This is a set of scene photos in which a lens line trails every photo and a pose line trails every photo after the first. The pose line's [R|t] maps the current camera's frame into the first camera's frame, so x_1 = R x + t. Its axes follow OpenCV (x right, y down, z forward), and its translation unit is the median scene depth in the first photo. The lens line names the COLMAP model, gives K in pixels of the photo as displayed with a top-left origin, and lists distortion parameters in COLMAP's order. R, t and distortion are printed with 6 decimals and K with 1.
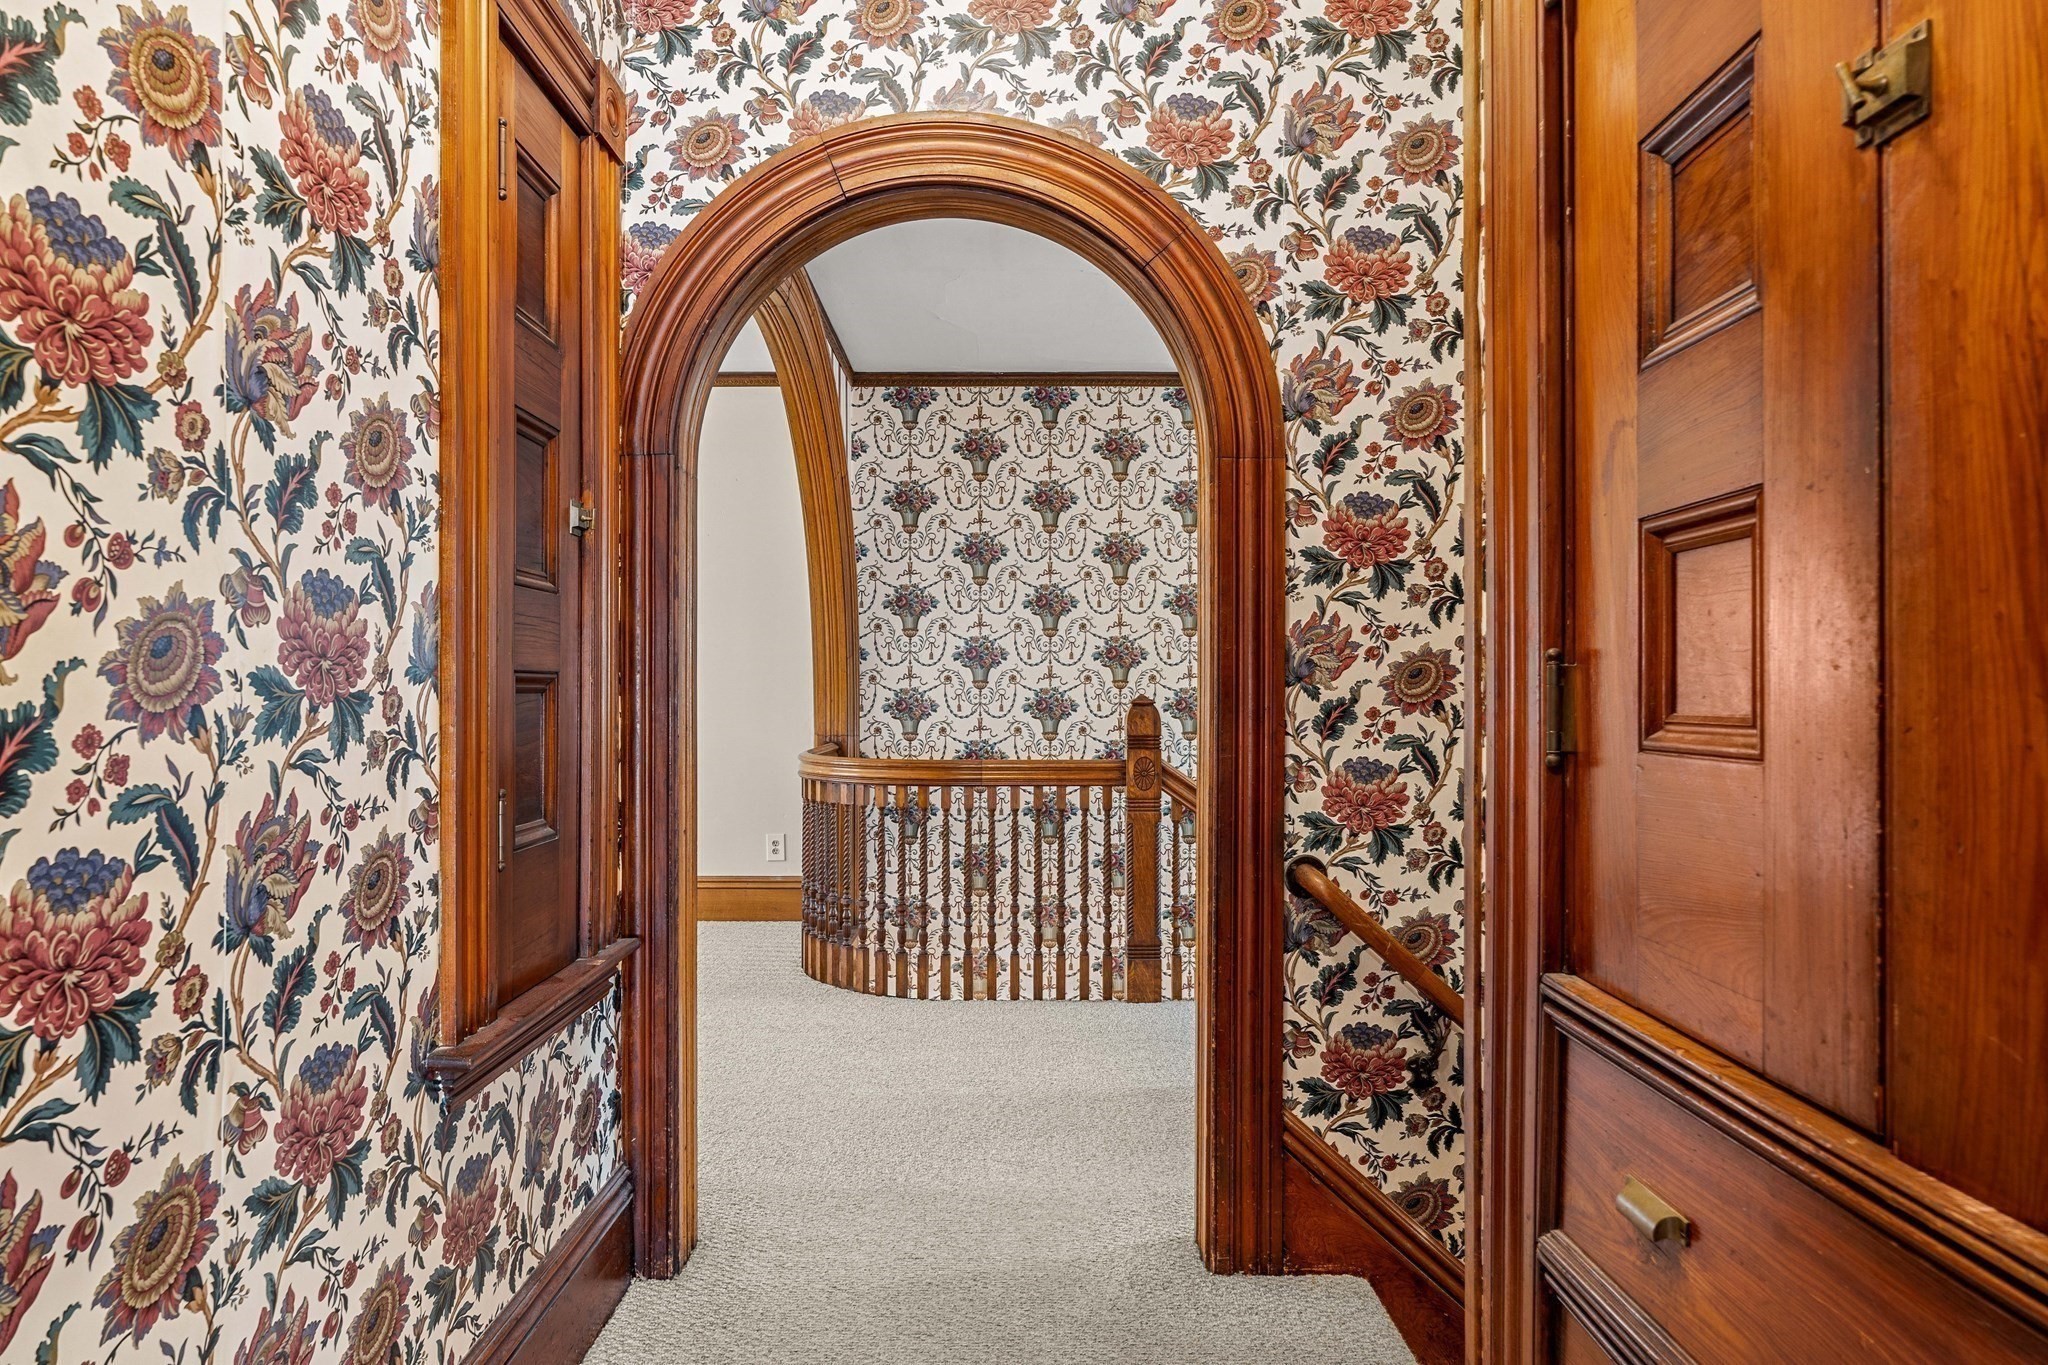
lens RADIAL K [[1208.1, 0, 1024.0], [0, 1208.1, 682.5], [0, 0, 1]] dist [-0.002863, -0.000319]
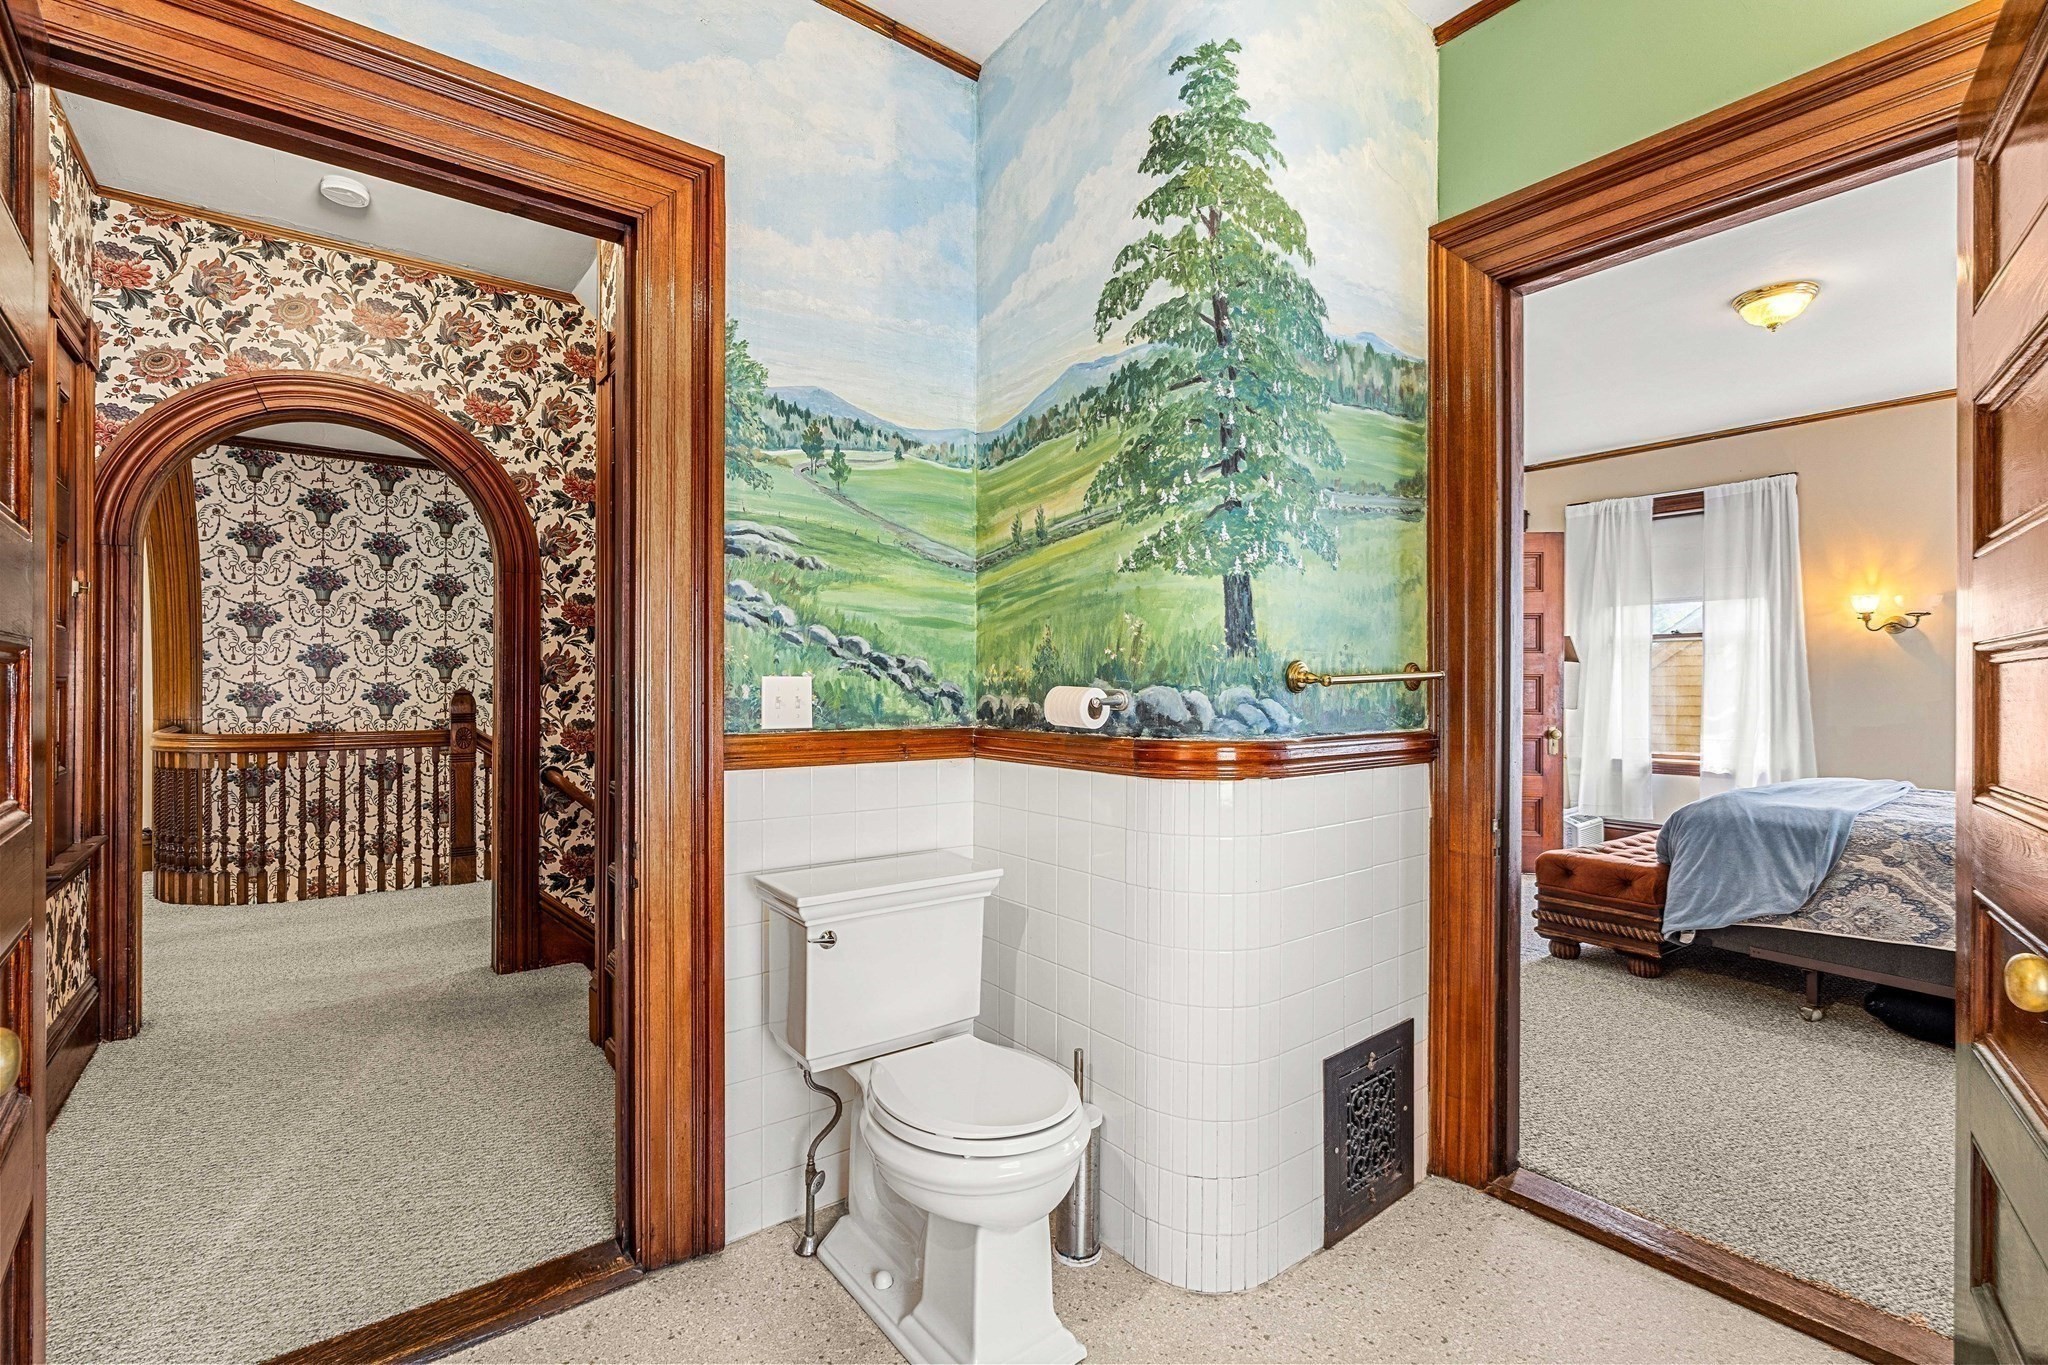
lens RADIAL K [[912.2, 0, 1031.6], [0, 912.2, 683.9], [0, 0, 1]] dist [-0.013737, 0.004335]
pose [[0.793768, 0.001620, 0.608218, -0.062507], [-0.006772, 0.999958, 0.006174, -0.013285], [-0.608182, -0.009019, 0.793746, -0.744378]]
